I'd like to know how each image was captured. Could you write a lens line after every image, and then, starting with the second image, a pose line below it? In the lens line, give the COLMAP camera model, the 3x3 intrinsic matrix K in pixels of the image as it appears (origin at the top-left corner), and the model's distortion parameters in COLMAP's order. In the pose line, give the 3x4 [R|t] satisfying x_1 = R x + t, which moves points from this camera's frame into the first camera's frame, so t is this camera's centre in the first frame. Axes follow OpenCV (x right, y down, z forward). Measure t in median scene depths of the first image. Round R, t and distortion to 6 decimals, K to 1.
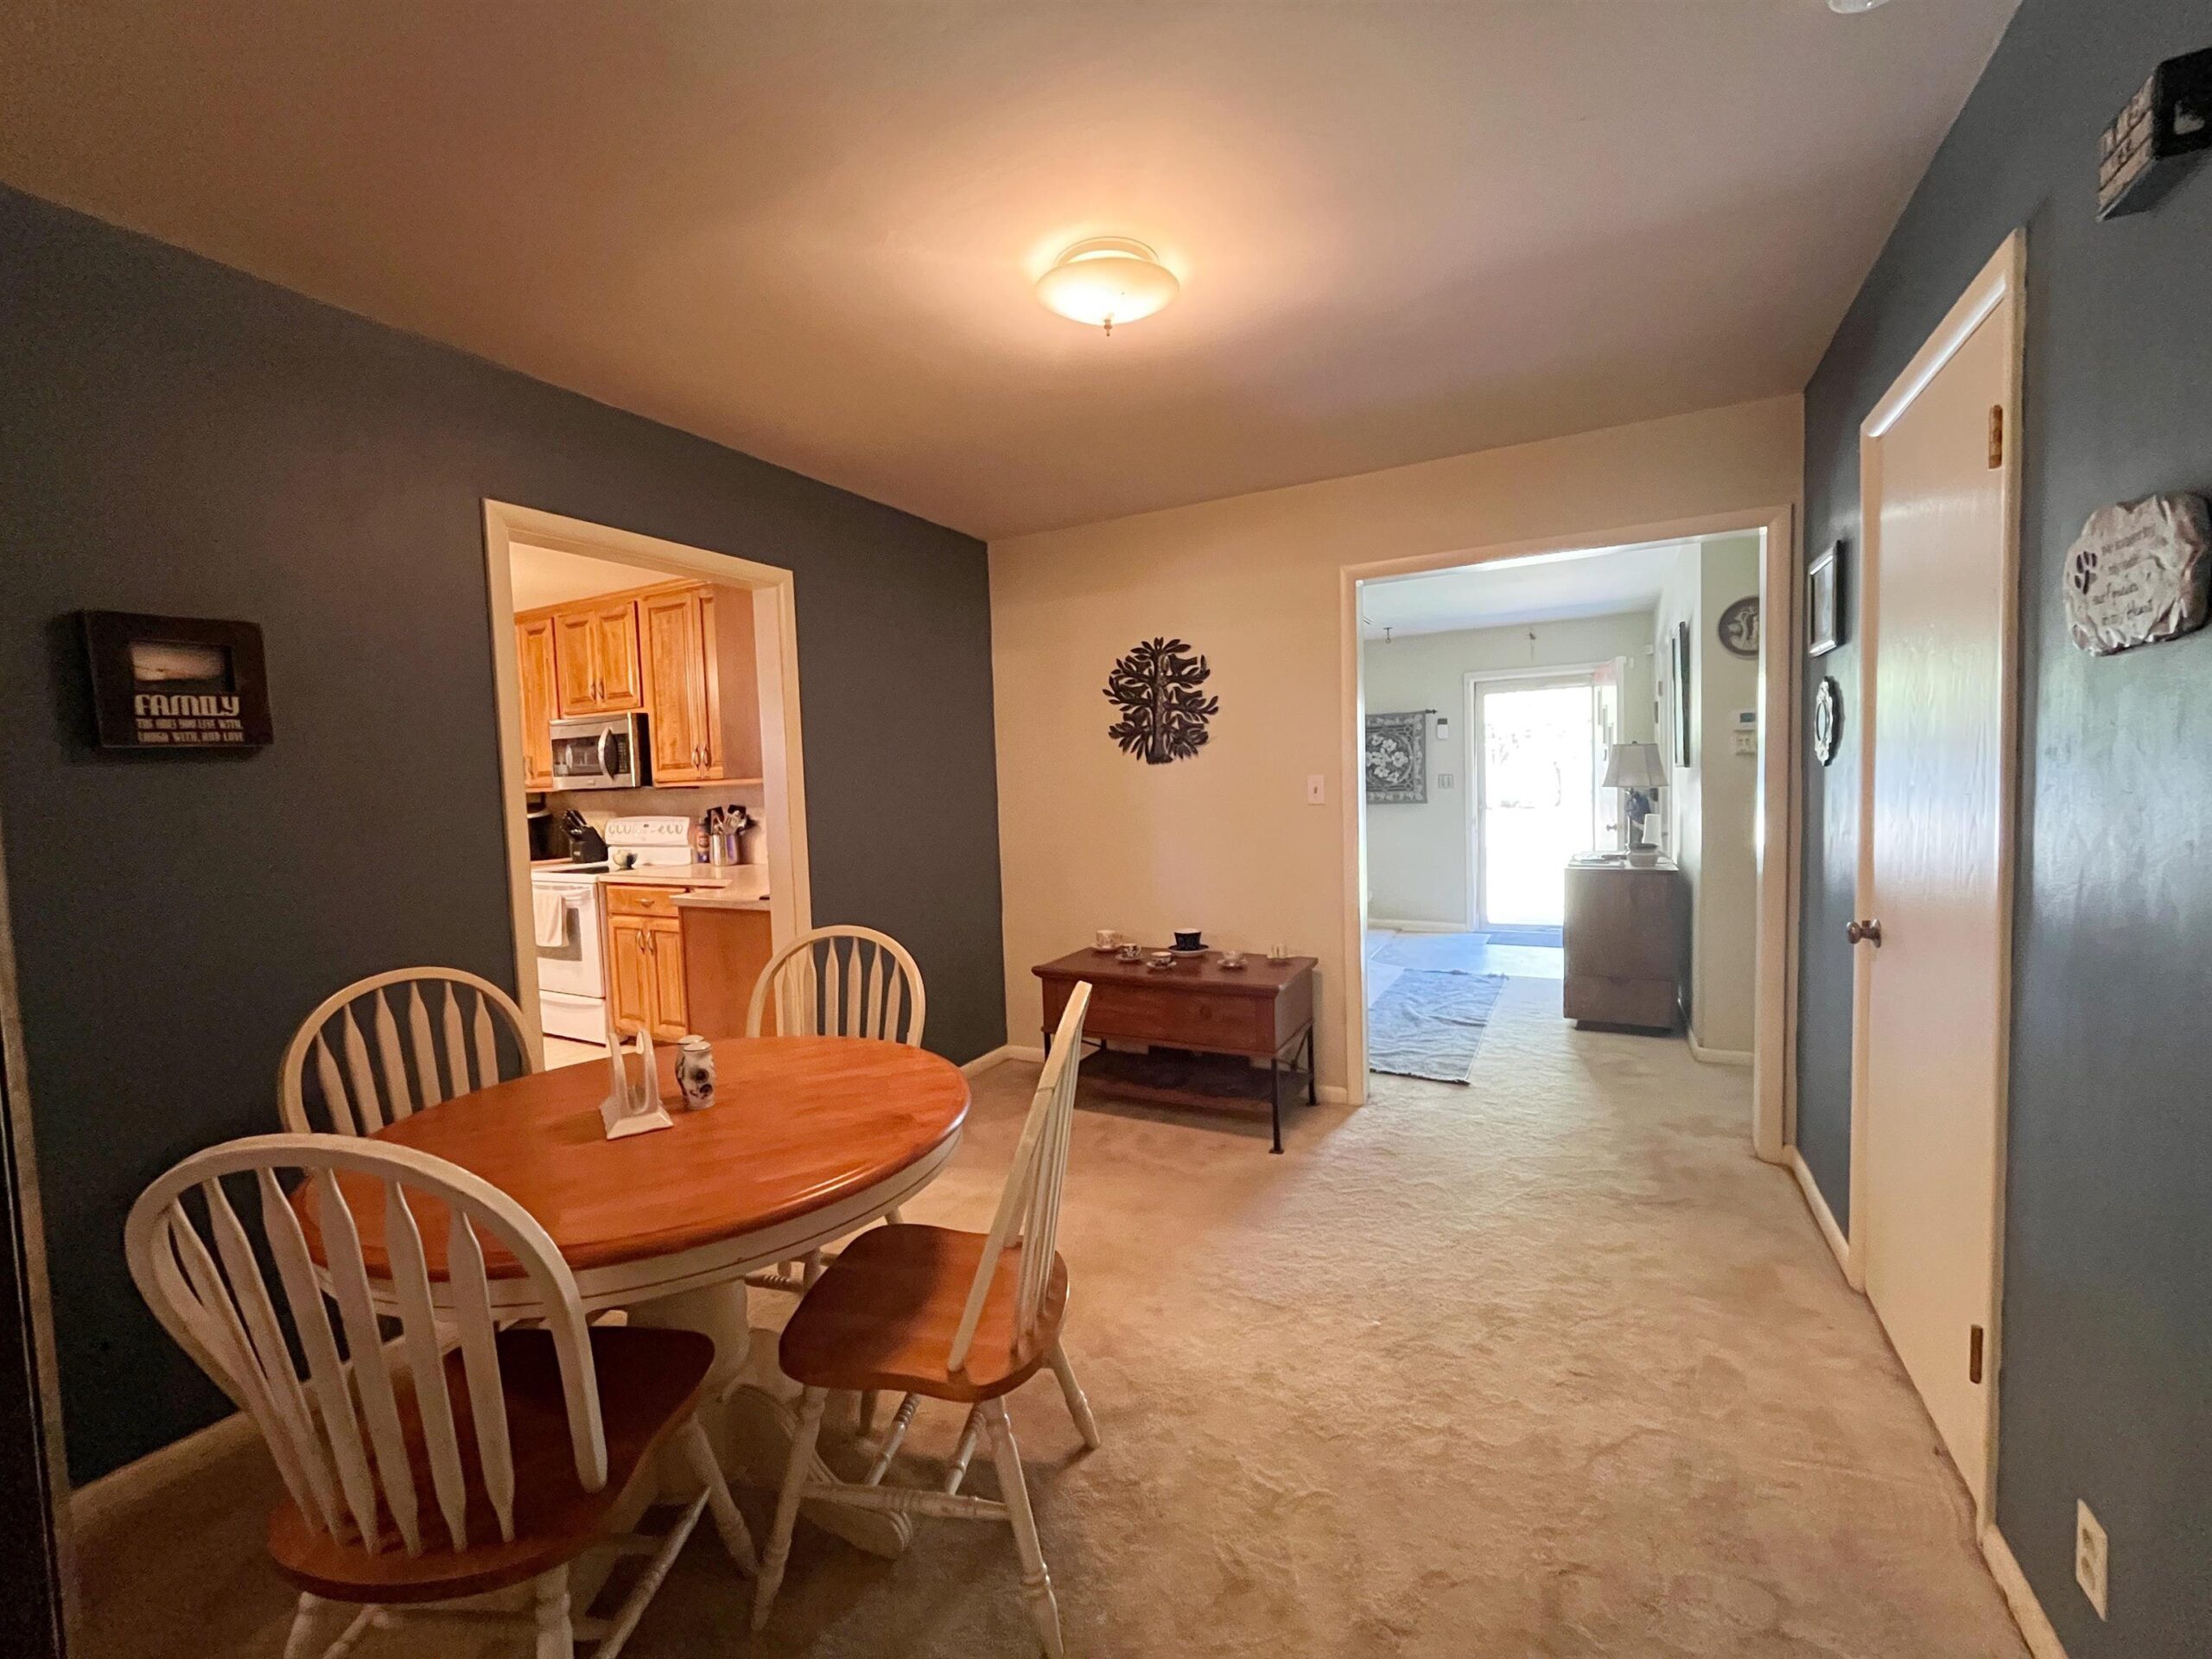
lens RADIAL K [[905.1, 0, 1098.2], [0, 905.1, 834.3], [0, 0, 1]] dist [-0.003409, 0.000418]
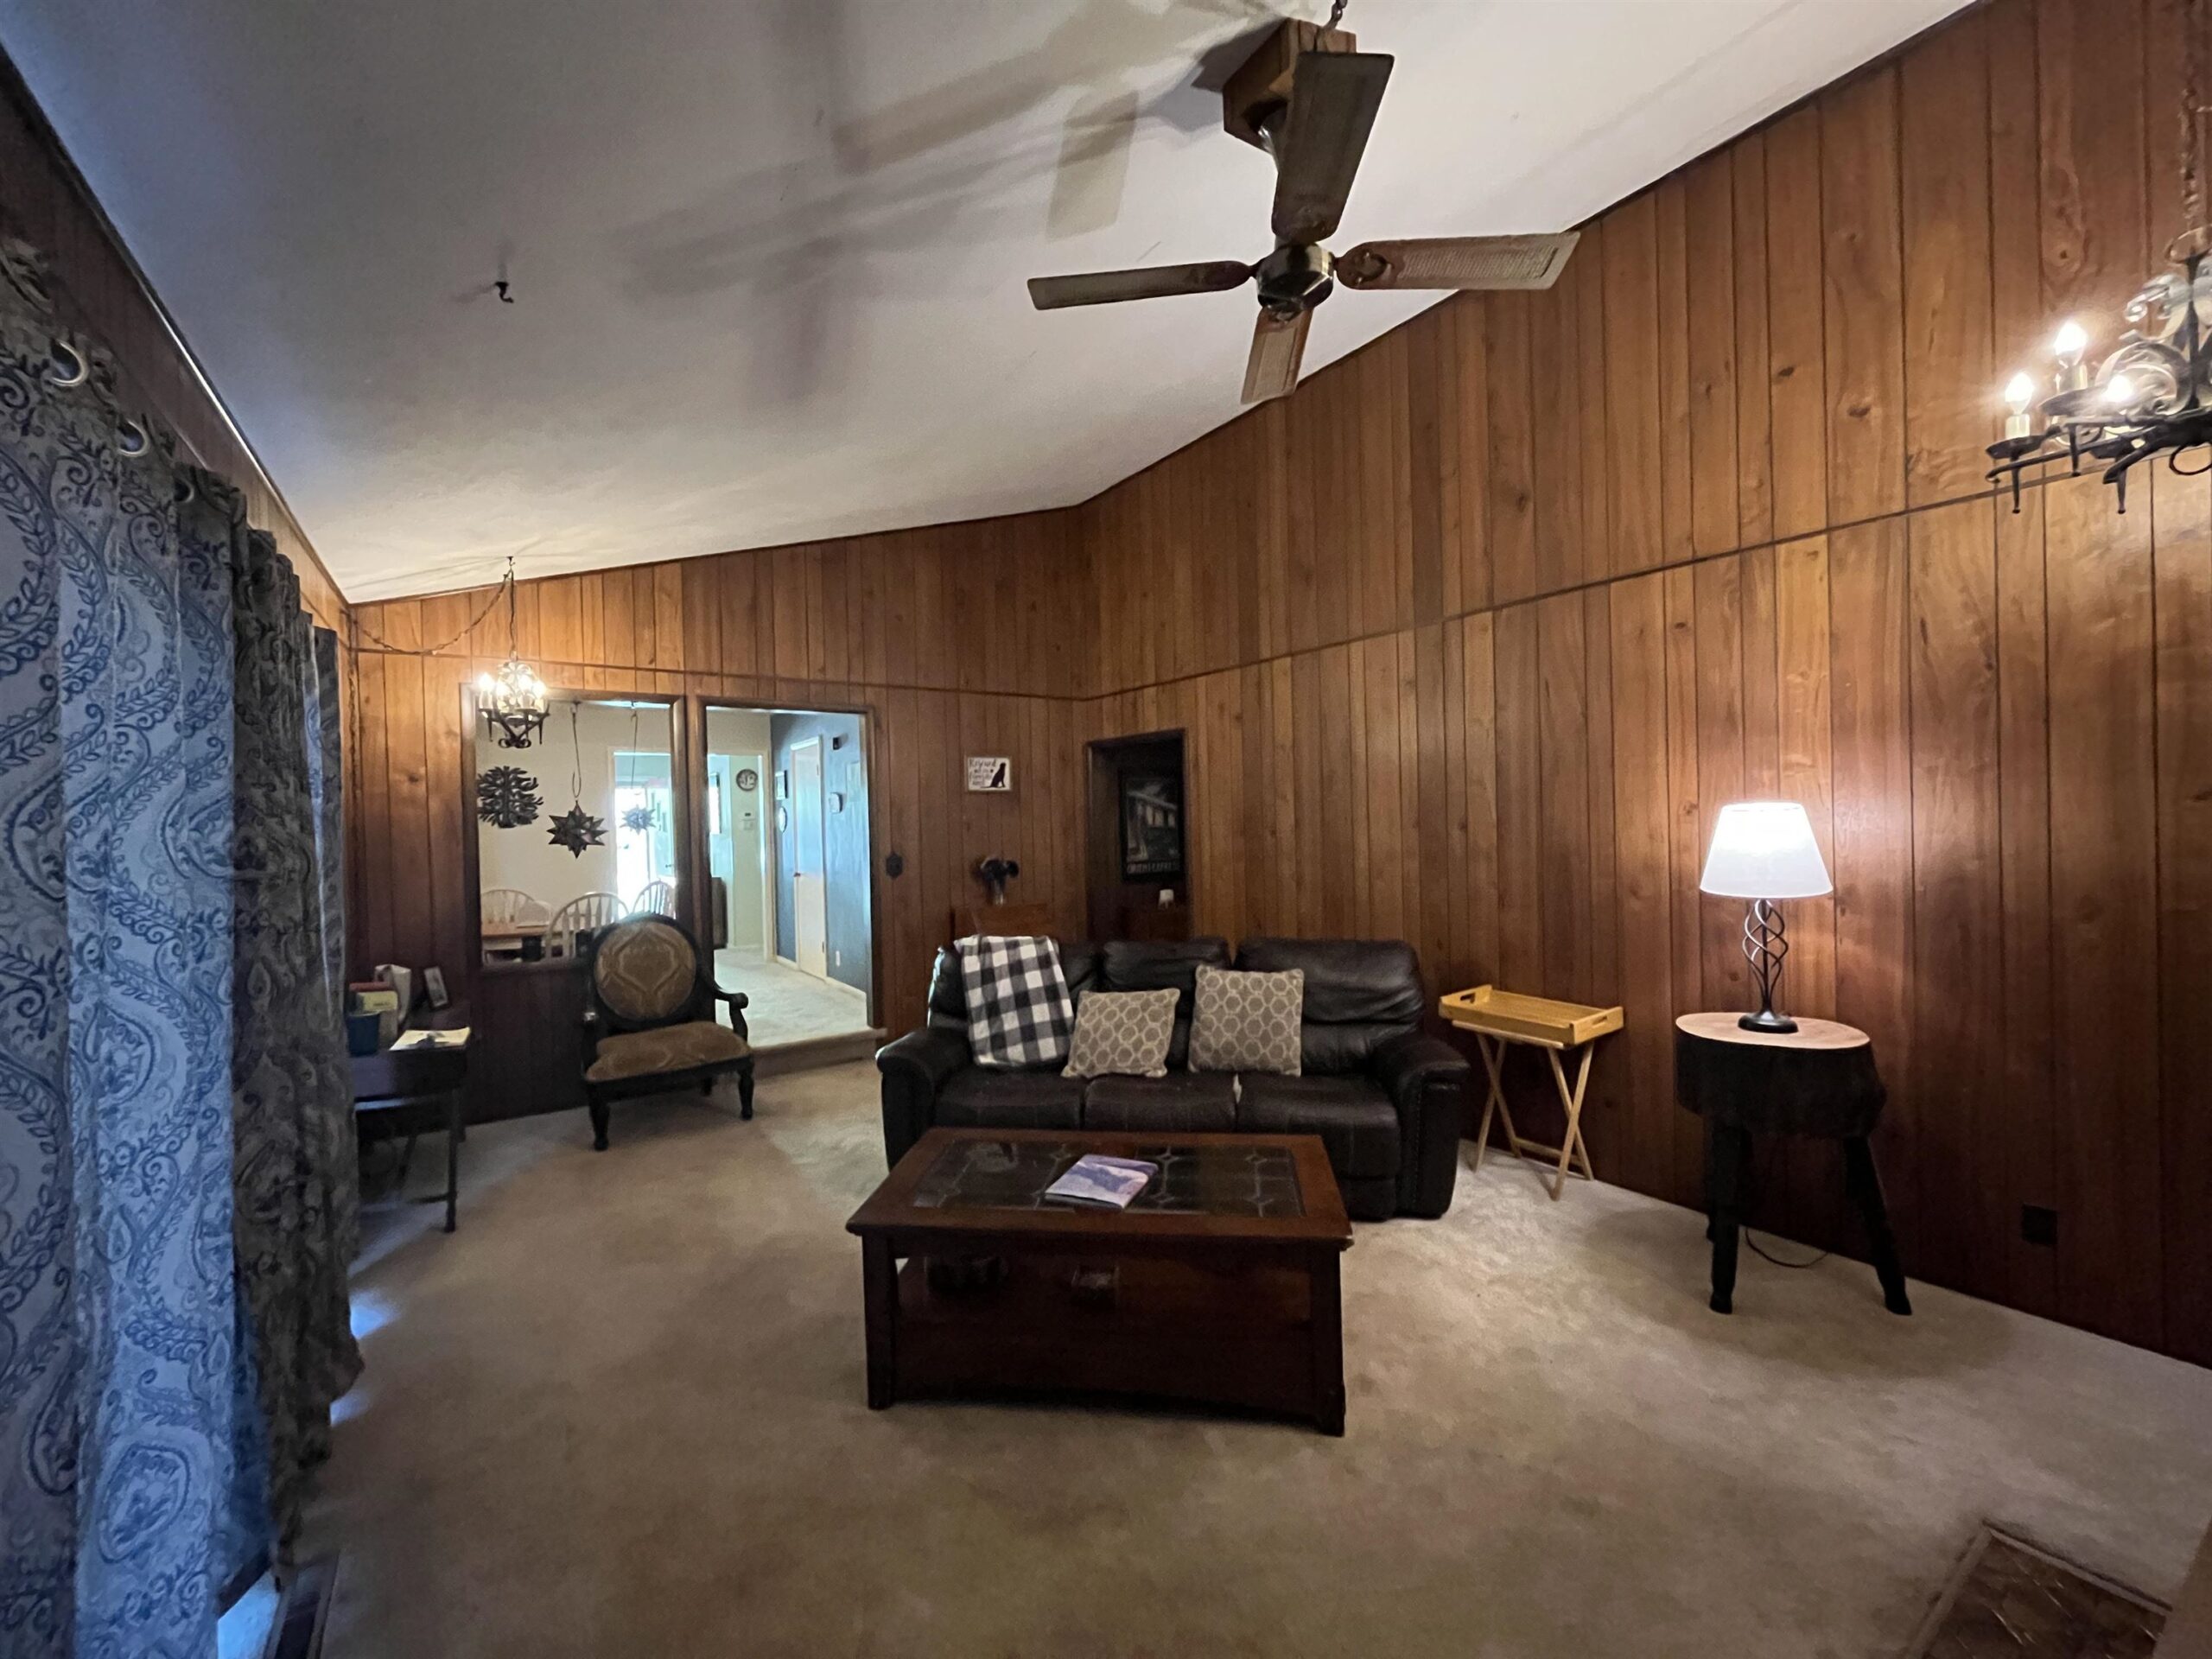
lens RADIAL K [[905.1, 0, 1103.3], [0, 905.1, 832.7], [0, 0, 1]] dist [-0.003409, 0.000418]
pose [[0.467651, 0.017763, 0.883734, -0.809195], [0.054471, 0.997319, -0.048871, 0.076356], [-0.882233, 0.070993, 0.465430, -0.818009]]
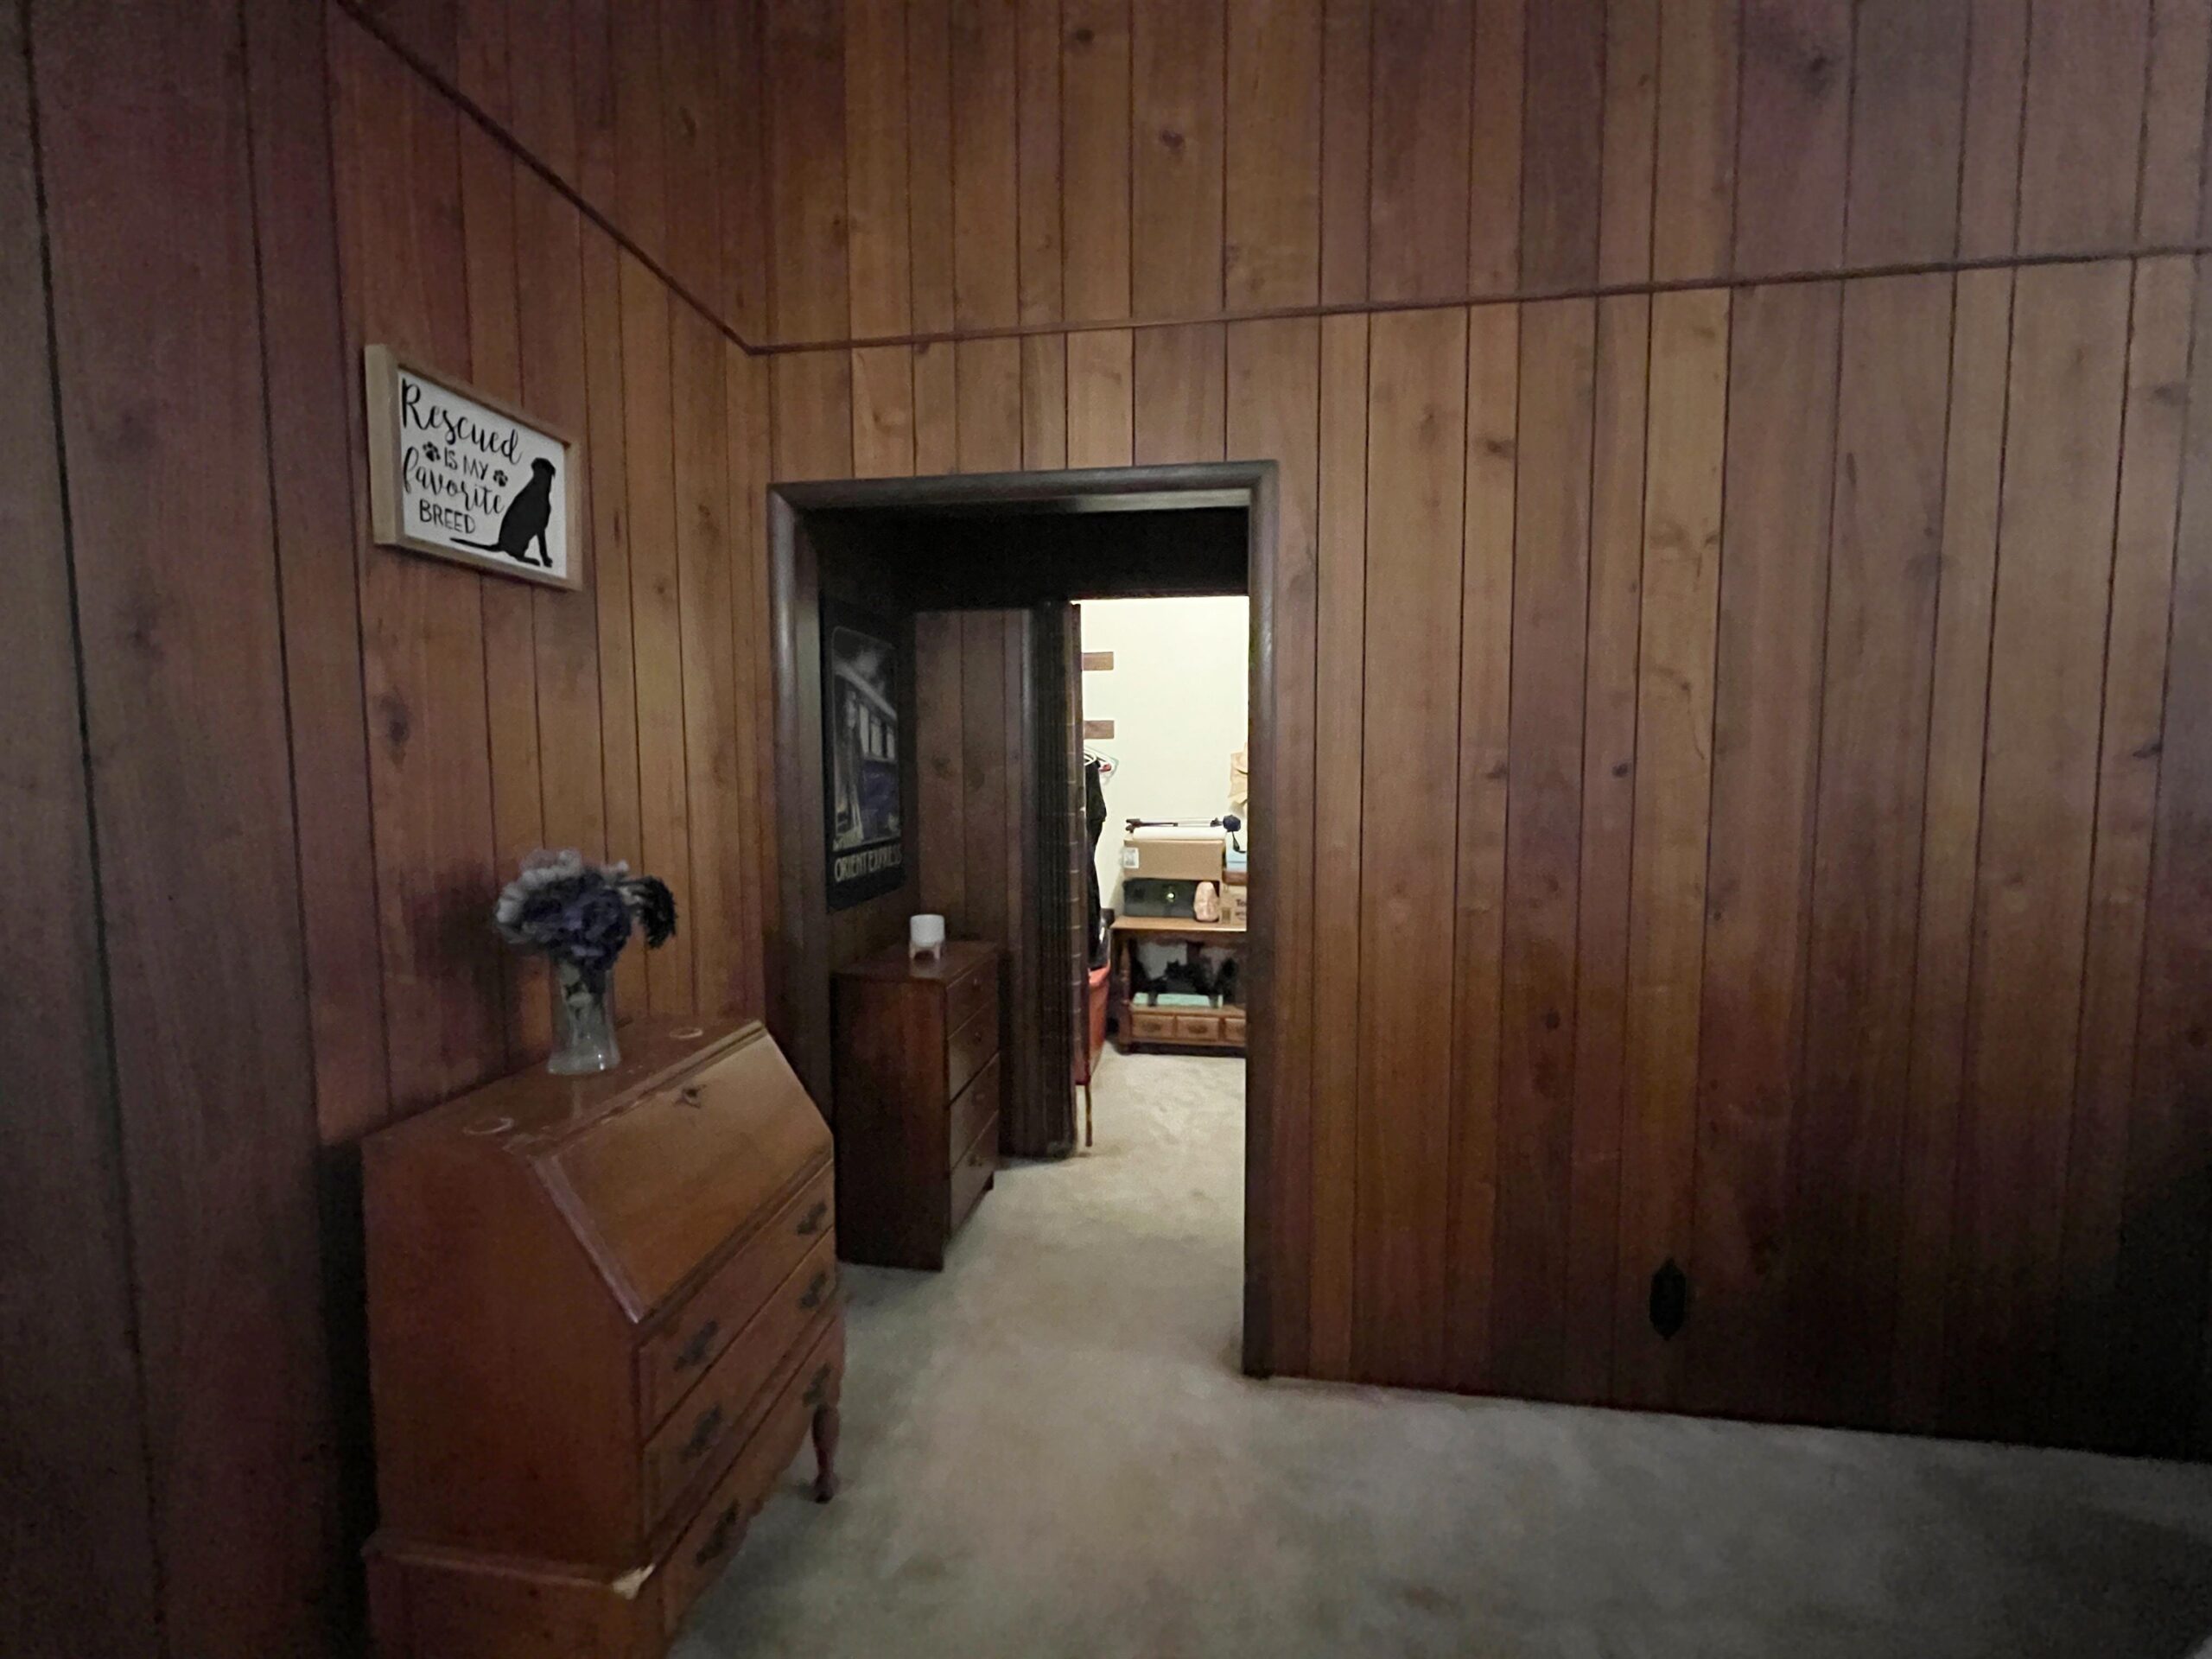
lens RADIAL K [[905.1, 0, 1086.9], [0, 905.1, 827.8], [0, 0, 1]] dist [-0.003409, 0.000418]
pose [[-0.323151, -0.022259, 0.946086, -0.105038], [0.062471, 0.997041, 0.044796, 0.028204], [-0.944283, 0.073579, -0.320804, -0.182525]]
